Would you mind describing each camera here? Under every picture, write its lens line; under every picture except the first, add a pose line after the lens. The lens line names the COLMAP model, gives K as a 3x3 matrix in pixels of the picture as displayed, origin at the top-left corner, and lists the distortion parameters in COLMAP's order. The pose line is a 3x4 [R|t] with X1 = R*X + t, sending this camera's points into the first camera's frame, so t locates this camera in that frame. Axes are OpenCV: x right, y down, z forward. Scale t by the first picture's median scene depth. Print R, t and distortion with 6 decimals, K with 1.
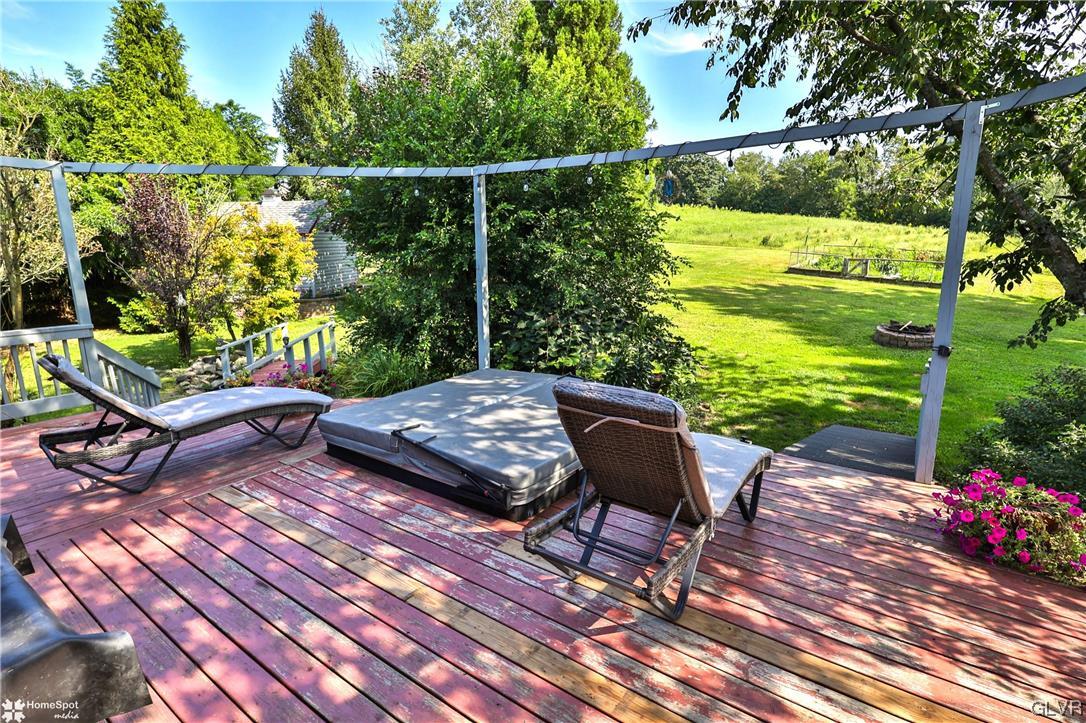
lens RADIAL K [[547.0, 0, 544.1], [0, 547.0, 361.8], [0, 0, 1]] dist [0.000100, 0.000281]
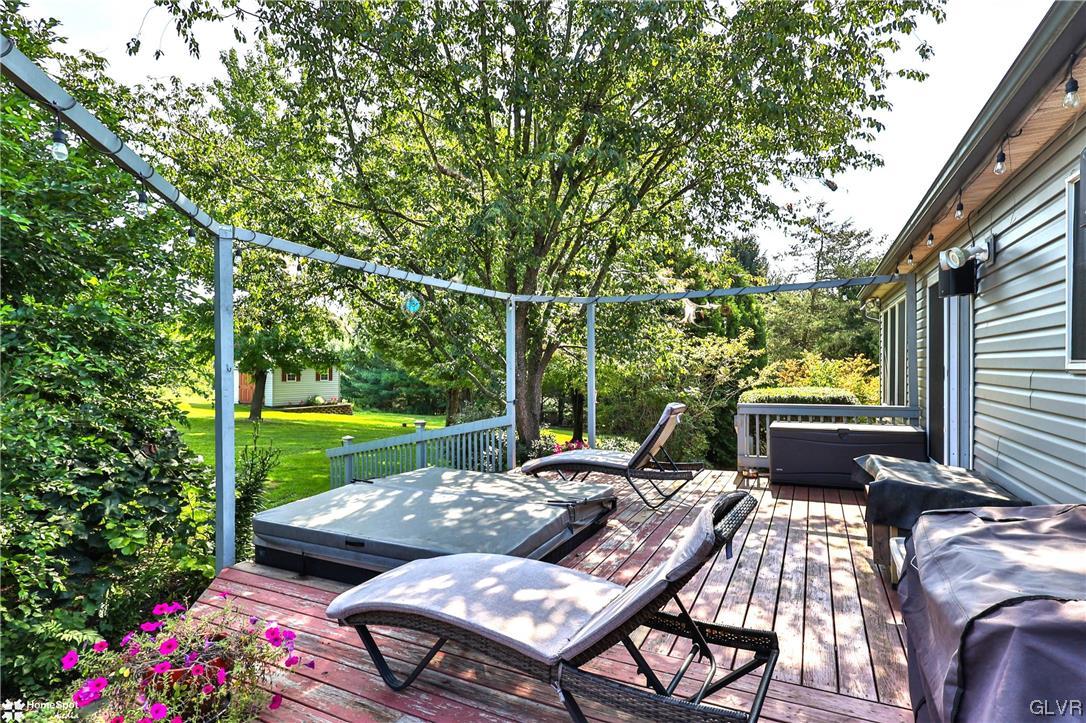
lens RADIAL K [[547.0, 0, 543.8], [0, 547.0, 364.5], [0, 0, 1]] dist [0.000100, 0.000281]
pose [[-0.185603, 0.021400, 0.982392, -1.422780], [0.196065, 0.980465, 0.015685, -0.181077], [-0.962865, 0.195524, -0.186173, 1.279467]]
